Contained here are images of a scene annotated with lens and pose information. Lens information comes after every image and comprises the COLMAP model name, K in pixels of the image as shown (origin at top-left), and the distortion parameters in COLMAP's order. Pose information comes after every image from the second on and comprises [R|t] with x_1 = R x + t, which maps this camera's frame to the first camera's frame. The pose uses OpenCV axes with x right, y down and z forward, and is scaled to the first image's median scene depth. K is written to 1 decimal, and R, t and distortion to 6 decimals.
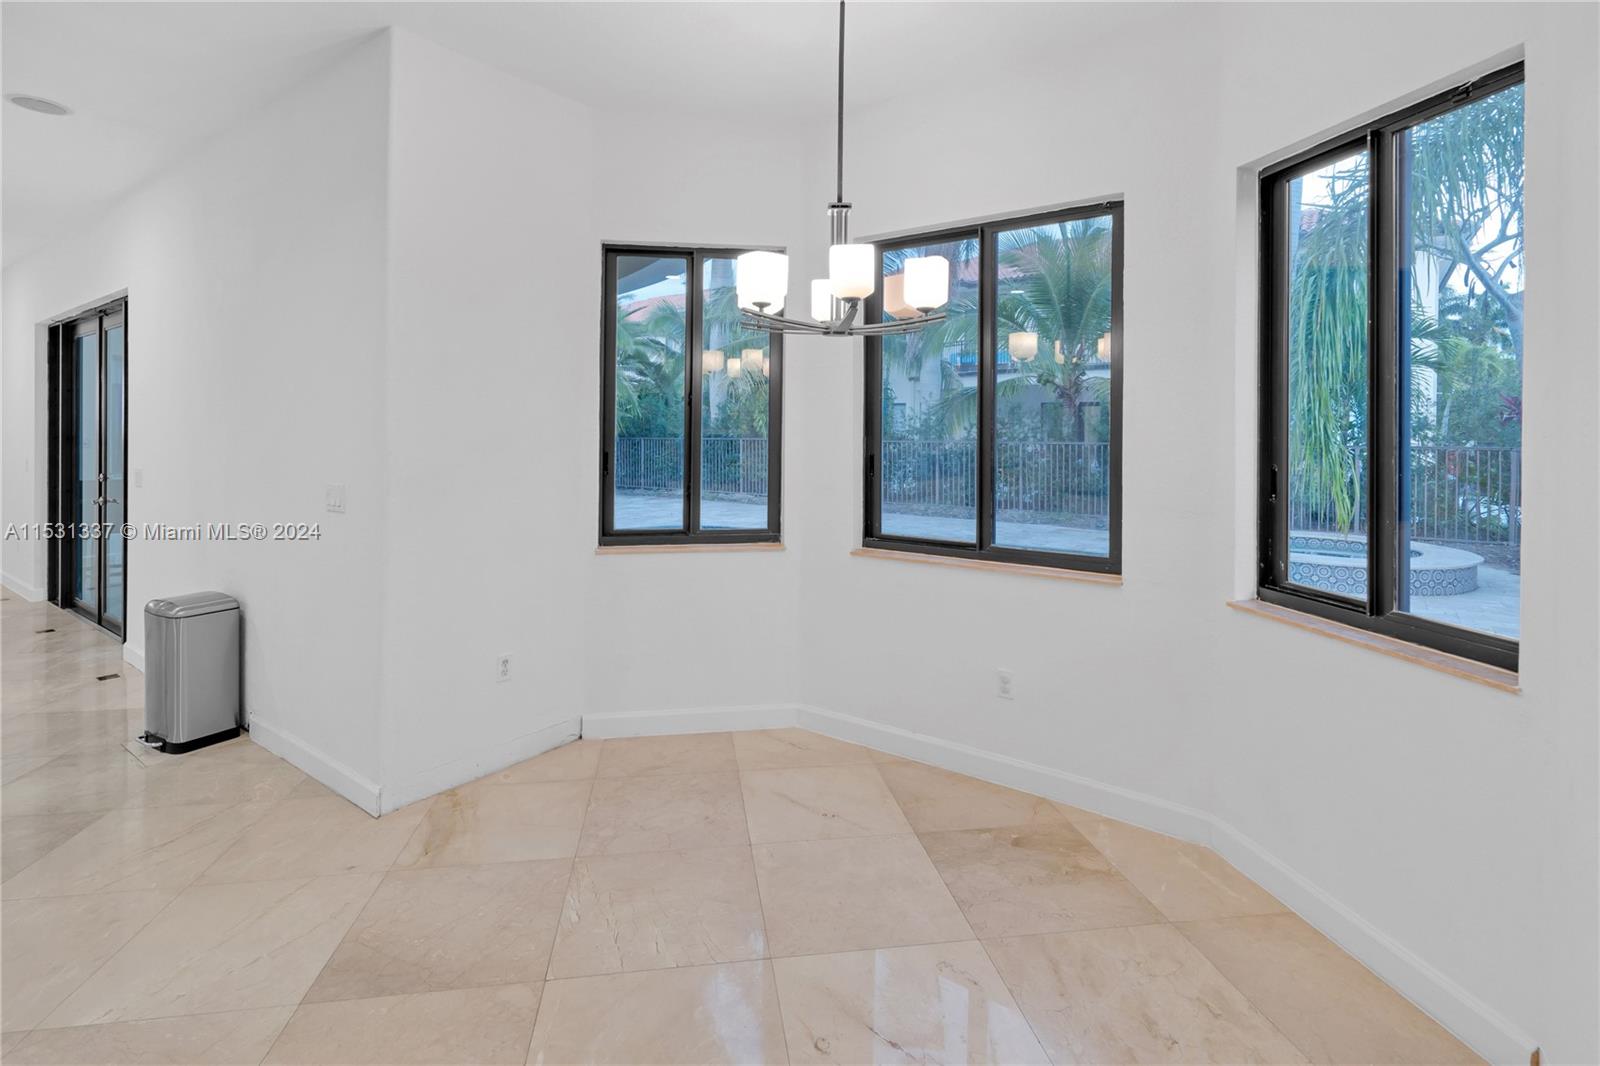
lens RADIAL K [[759.1, 0, 792.6], [0, 759.1, 442.3], [0, 0, 1]] dist [-0.000254, 0.000057]
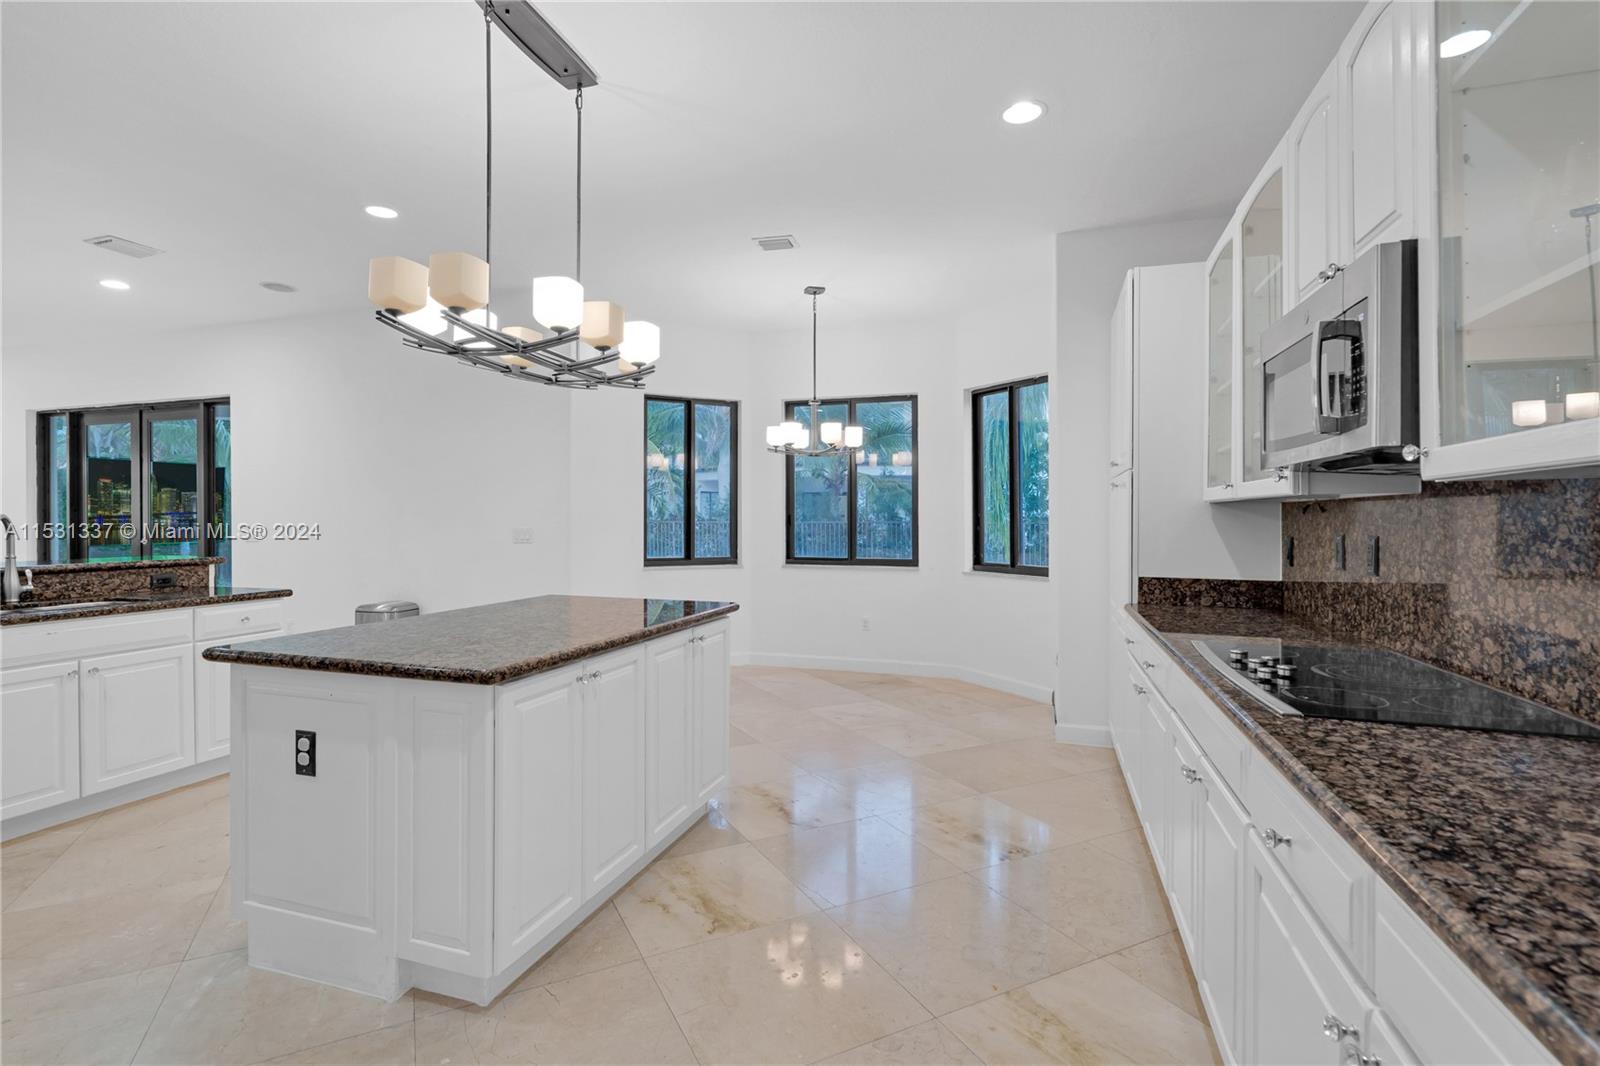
lens RADIAL K [[762.6, 0, 793.2], [0, 762.6, 519.4], [0, 0, 1]] dist [0.000892, 0.000533]
pose [[0.948902, -0.001101, 0.315569, -0.646695], [0.006333, 0.999859, -0.015554, 0.078176], [-0.315508, 0.016758, 0.948775, -1.044253]]
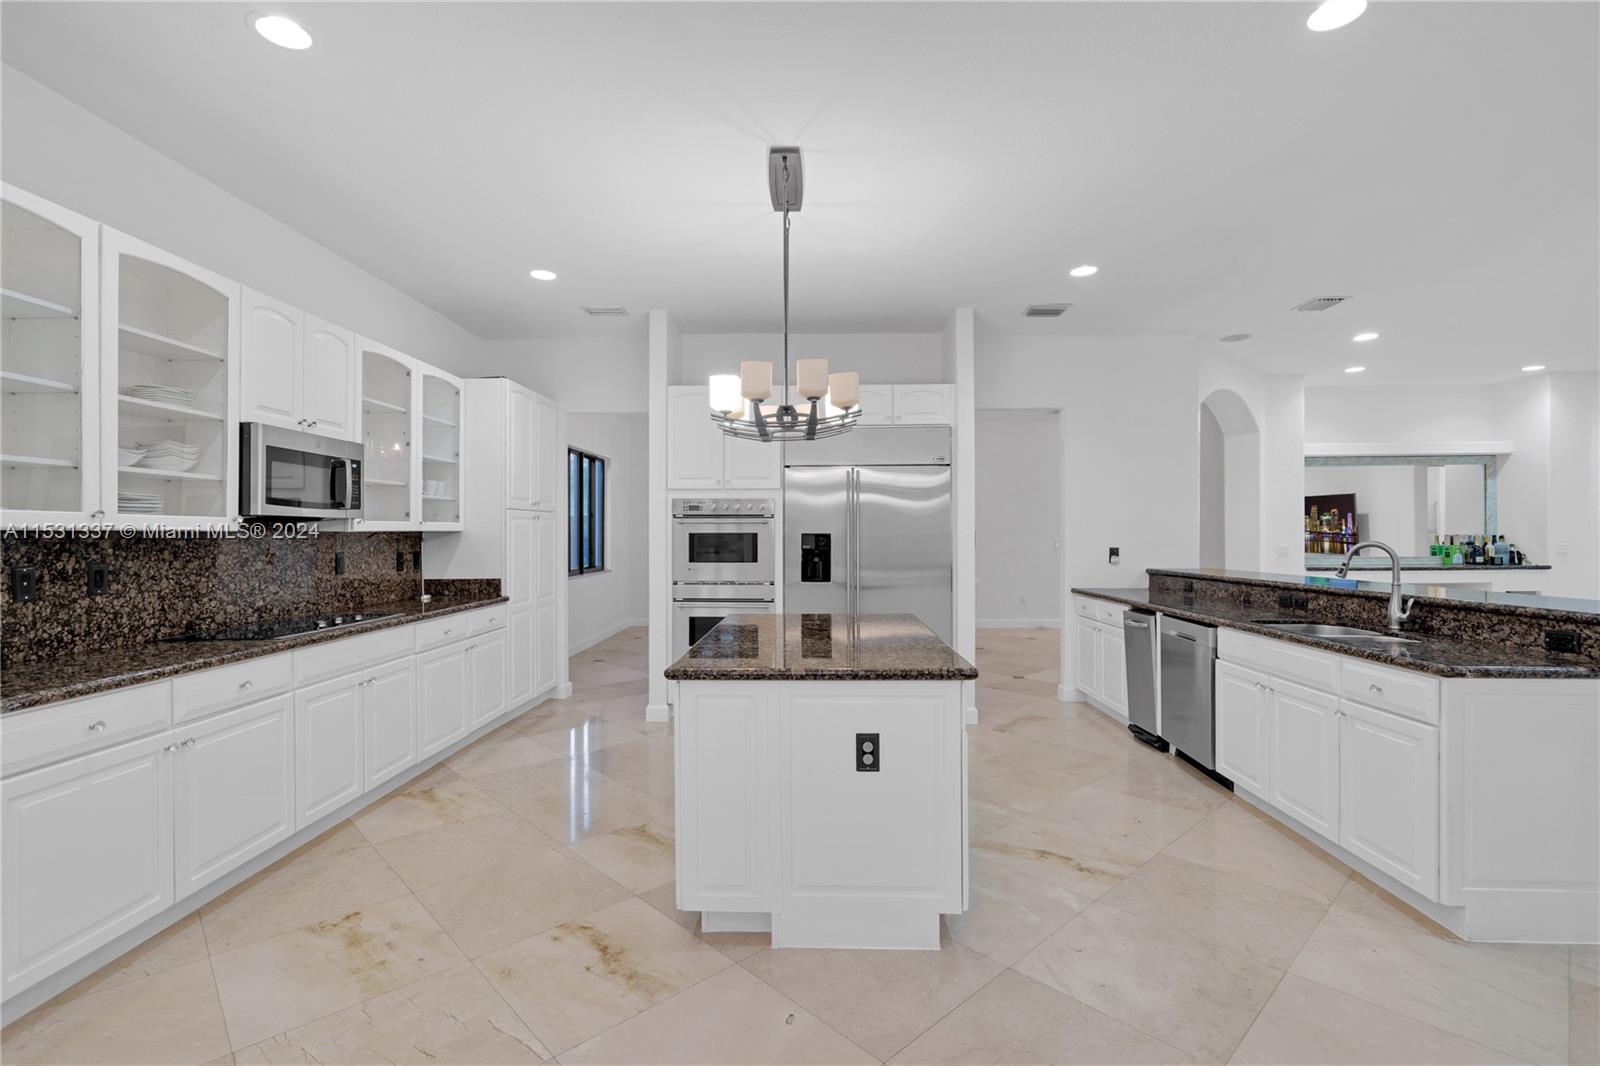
lens RADIAL K [[732.4, 0, 800.0], [0, 732.4, 533.0], [0, 0, 1]] dist [0.000767, 0.000039]
pose [[-0.821791, -0.001397, -0.569788, 0.039956], [-0.010097, 0.999876, 0.012111, 0.022216], [0.569700, 0.015706, -0.821703, 1.008526]]
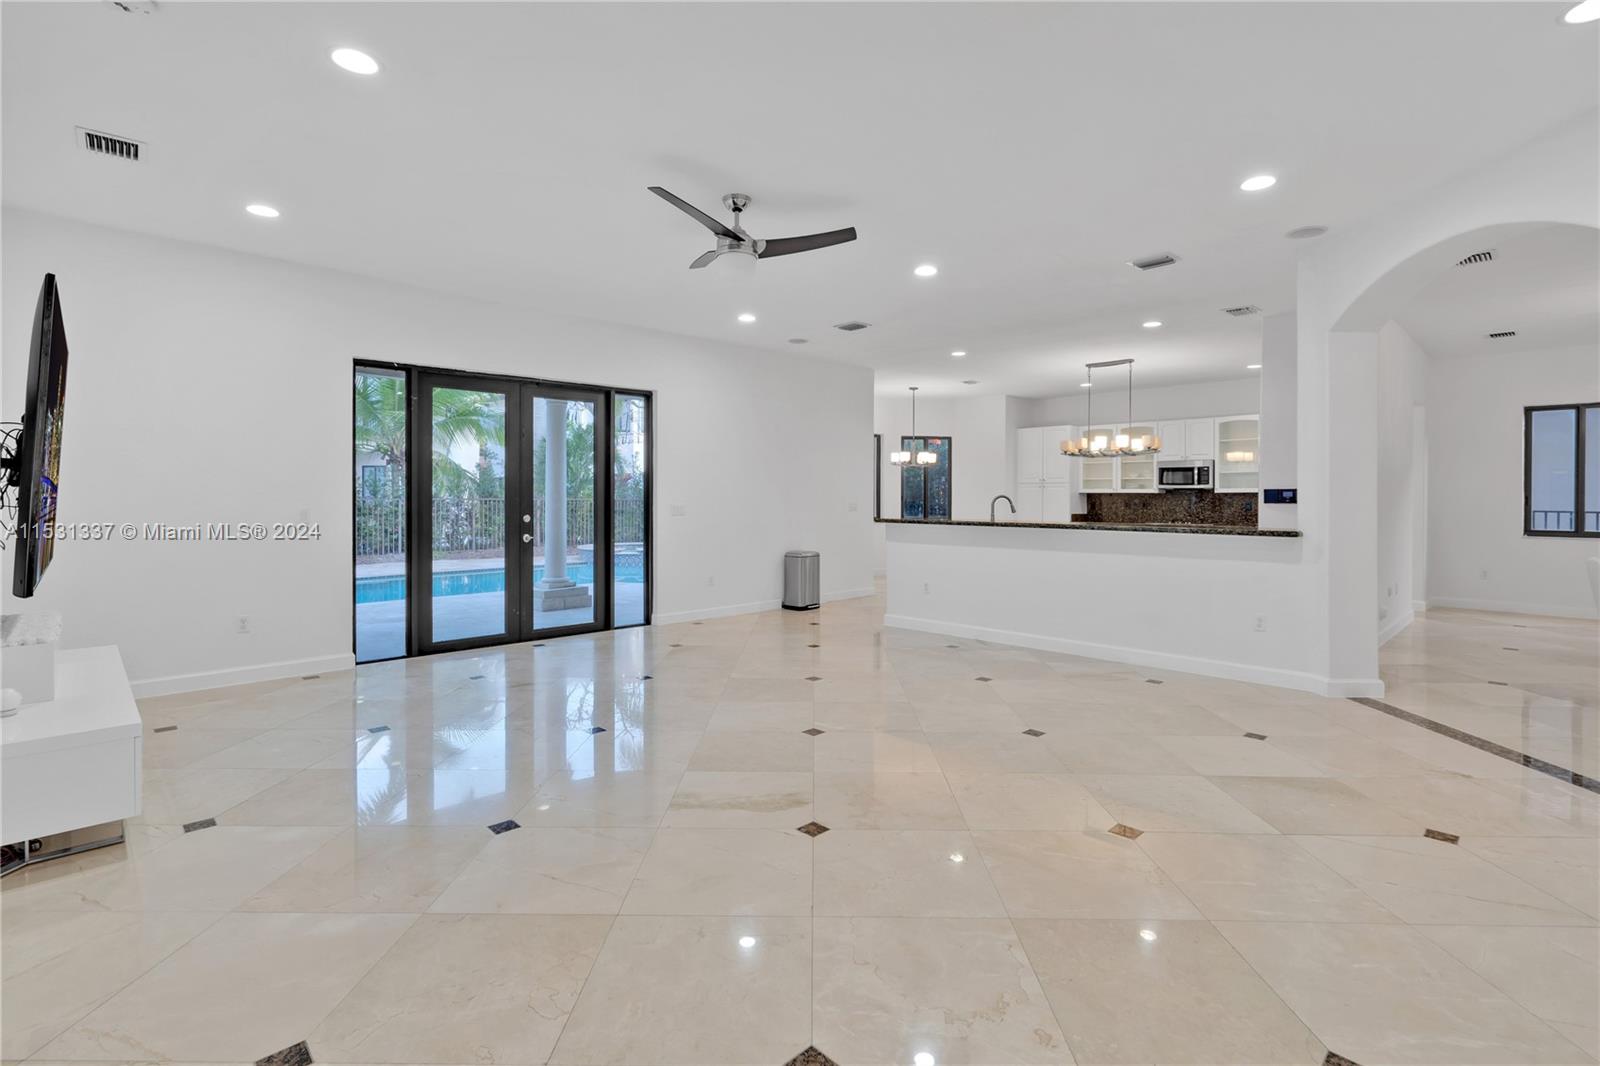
lens RADIAL K [[741.9, 0, 803.4], [0, 741.9, 504.2], [0, 0, 1]] dist [-0.002317, -0.000289]
pose [[0.162196, -0.008913, 0.986718, -4.199653], [0.014322, 0.999875, 0.006677, 0.048311], [-0.986655, 0.013049, 0.162304, 0.805550]]
